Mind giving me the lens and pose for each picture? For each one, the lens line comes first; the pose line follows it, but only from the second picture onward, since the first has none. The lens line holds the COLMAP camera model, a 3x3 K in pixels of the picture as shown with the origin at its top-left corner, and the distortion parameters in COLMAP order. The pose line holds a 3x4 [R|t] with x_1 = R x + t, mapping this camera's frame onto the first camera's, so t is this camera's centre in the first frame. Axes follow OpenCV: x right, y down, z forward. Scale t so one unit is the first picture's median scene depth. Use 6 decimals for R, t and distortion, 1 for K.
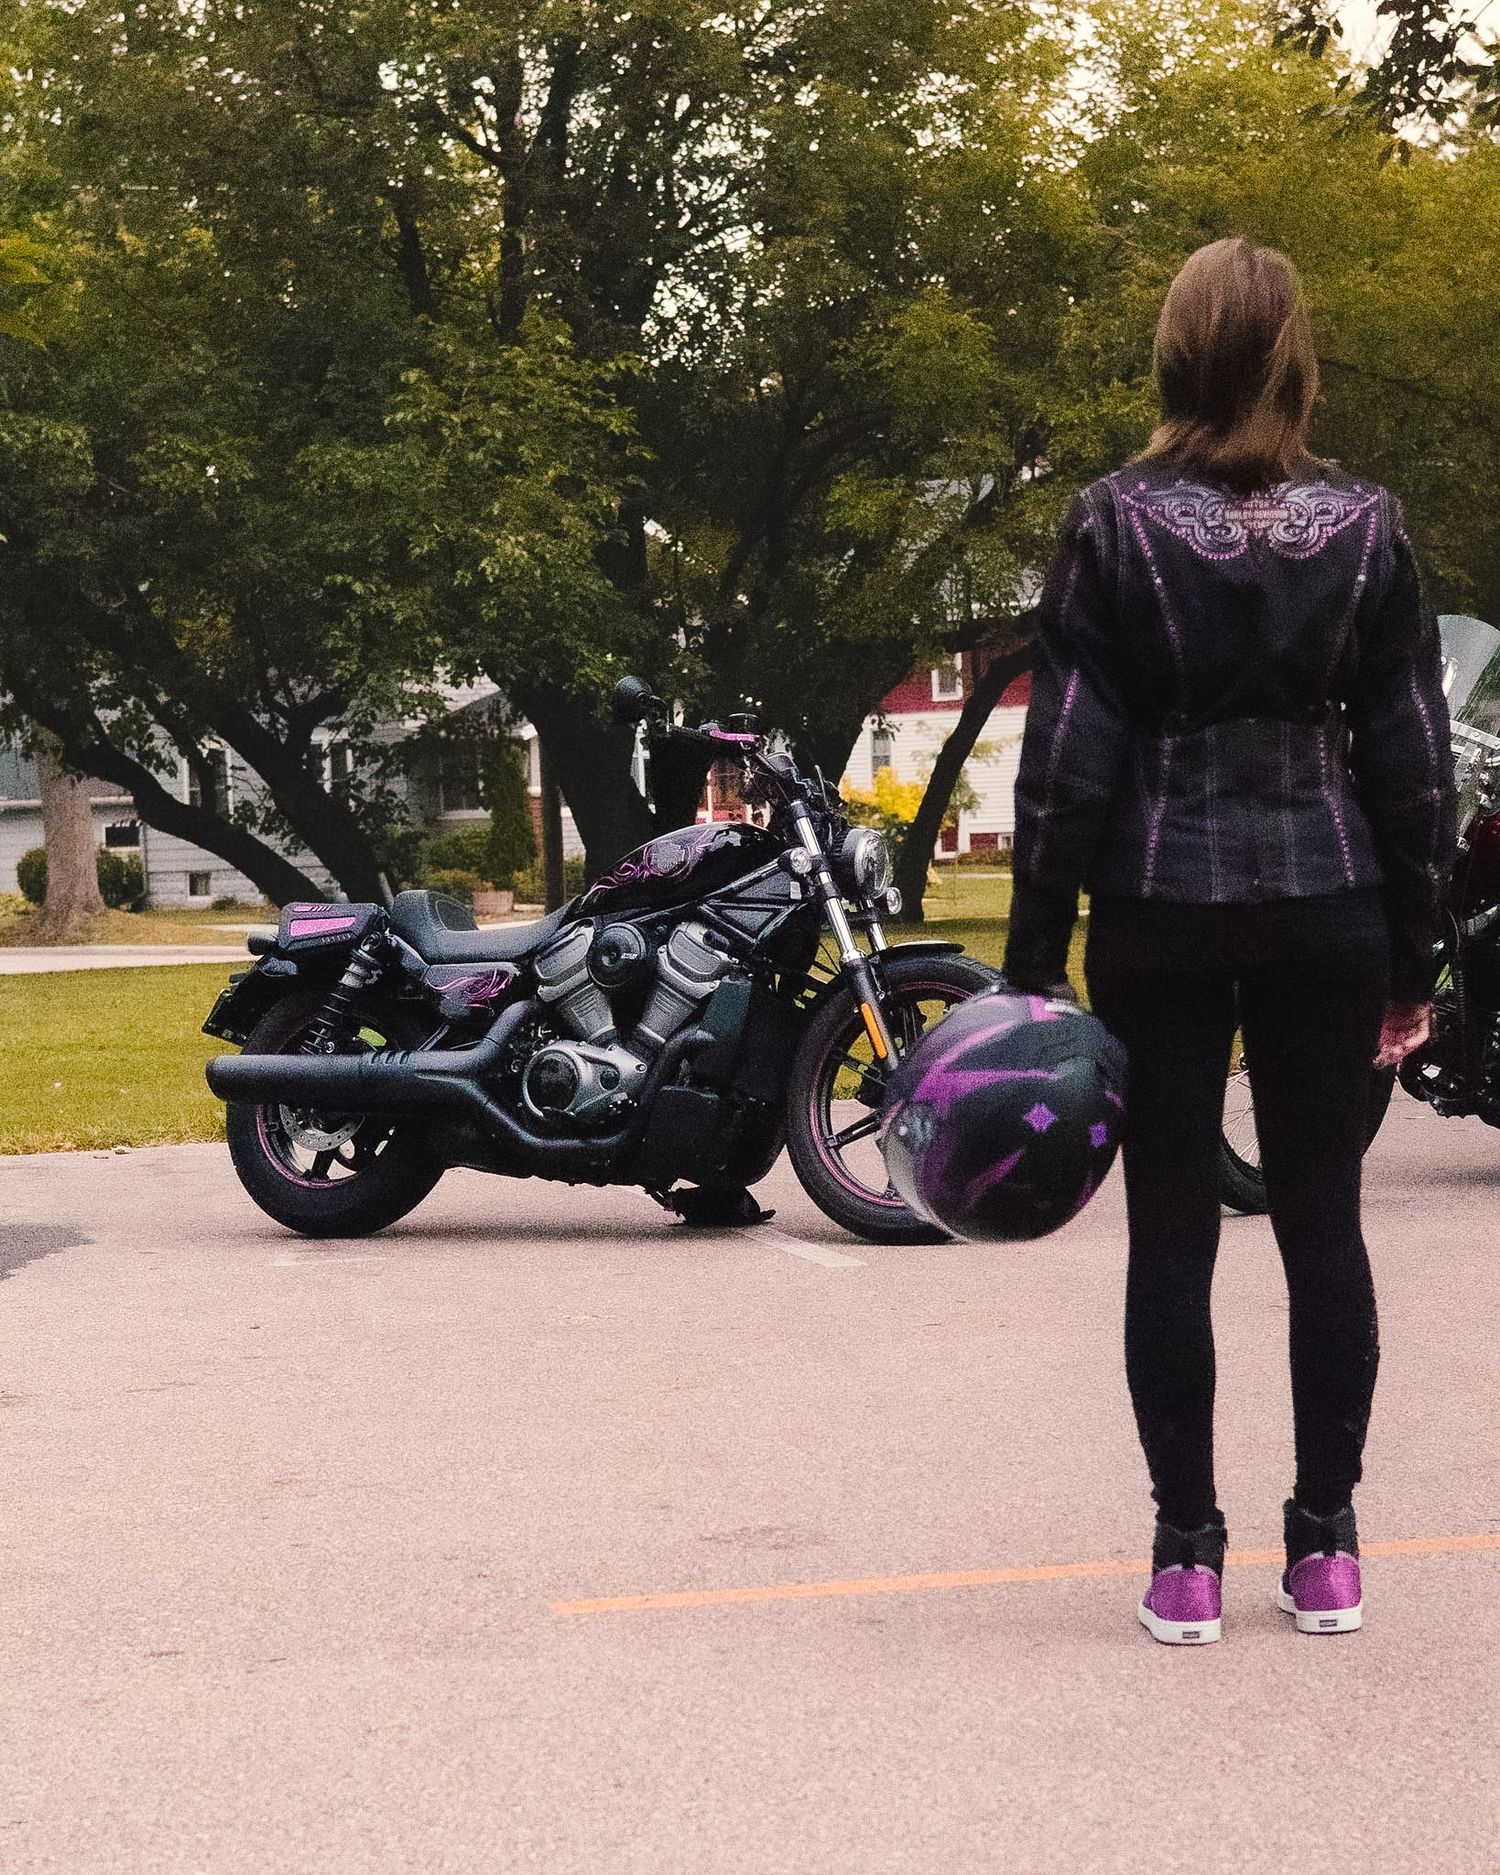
lens RADIAL K [[4406.8, 0, 750.0], [0, 4406.8, 937.5], [0, 0, 1]] dist [0.080710, 0.066525]
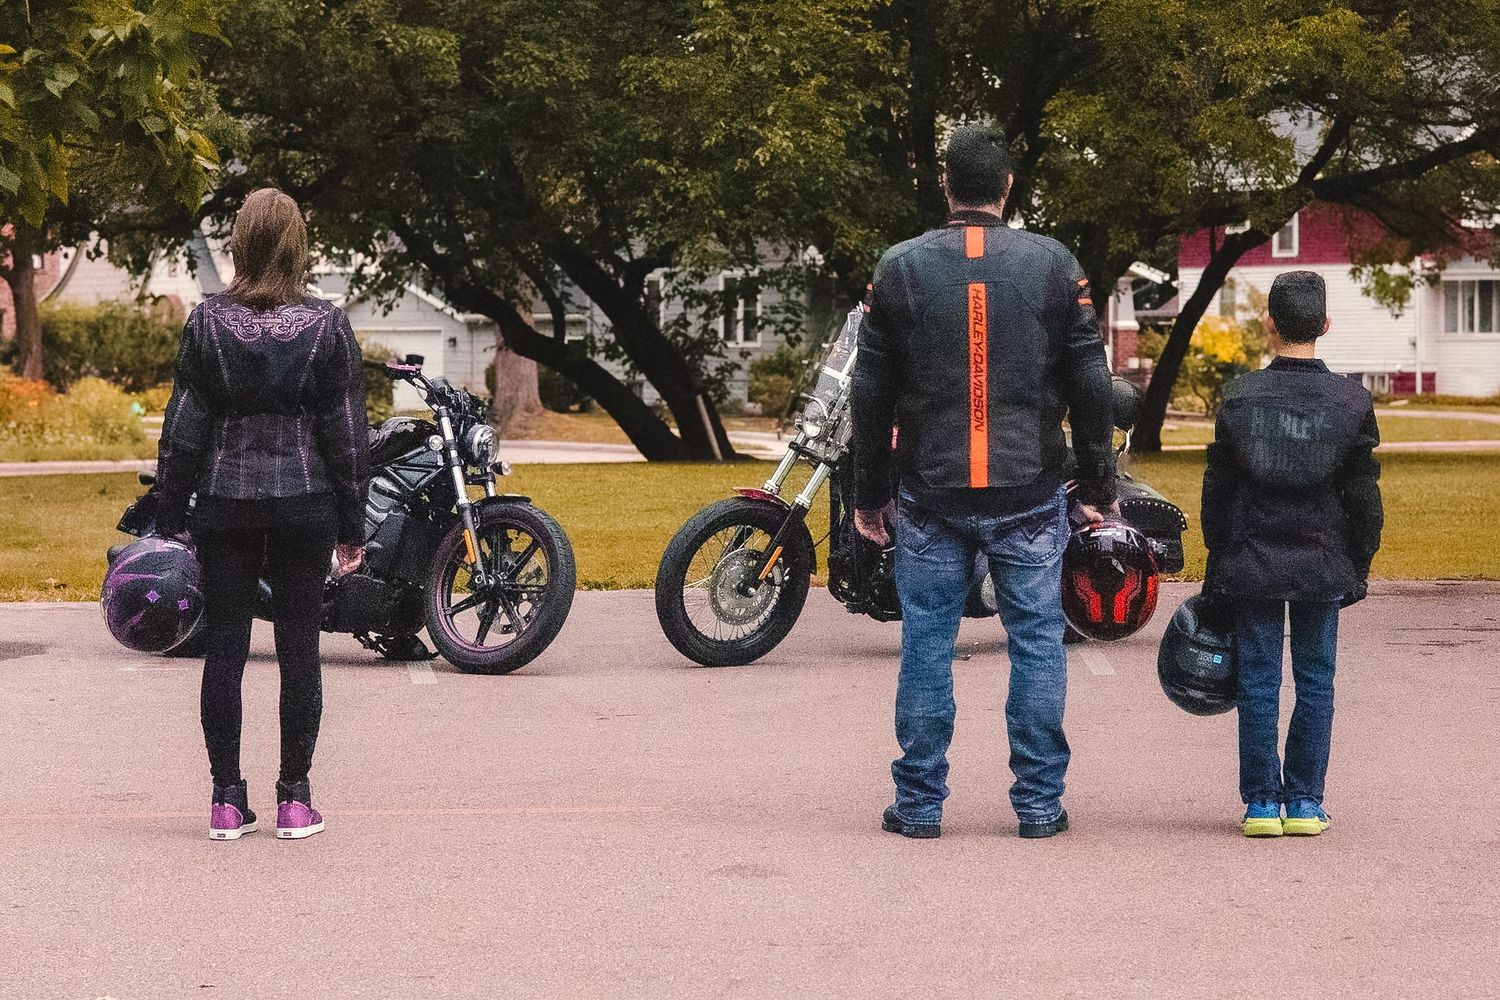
lens RADIAL K [[3827.8, 0, 750.0], [0, 3827.8, 500.0], [0, 0, 1]] dist [0.029964, -0.100435]
pose [[0.993774, 0.040430, -0.103820, 0.054328], [-0.038903, 0.999104, 0.016689, -0.004773], [0.104402, -0.012546, 0.994456, -0.083380]]
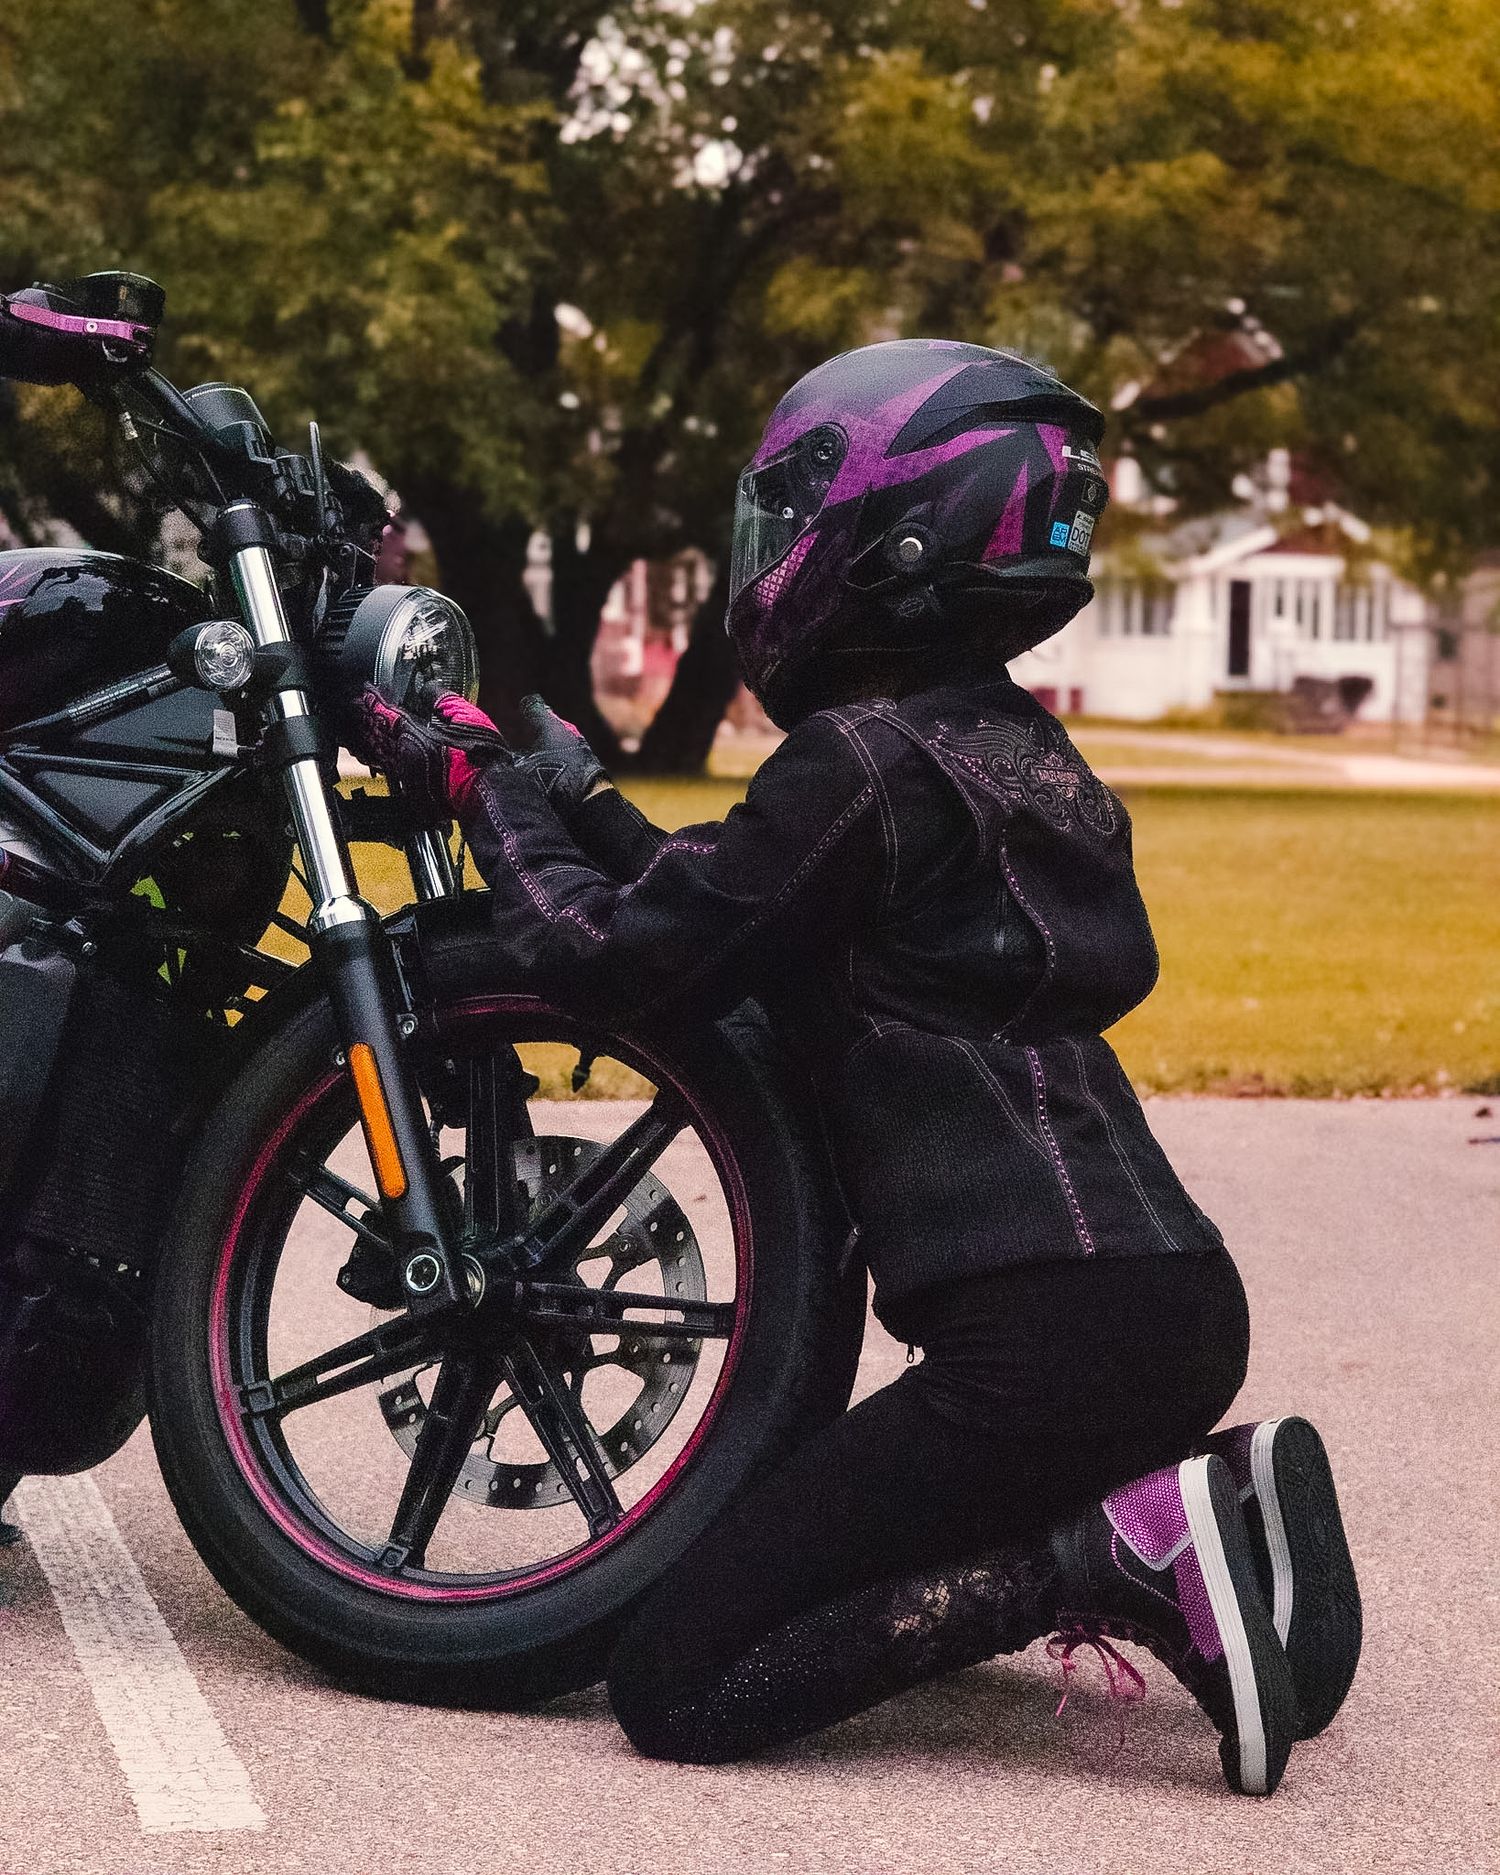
lens RADIAL K [[4493.6, 0, 750.0], [0, 4493.6, 937.5], [0, 0, 1]] dist [-0.163020, -0.267291]
pose [[0.997943, 0.062320, 0.015002, 0.010115], [-0.062819, 0.997395, 0.035446, -0.001883], [-0.012754, -0.036315, 0.999259, 0.118585]]
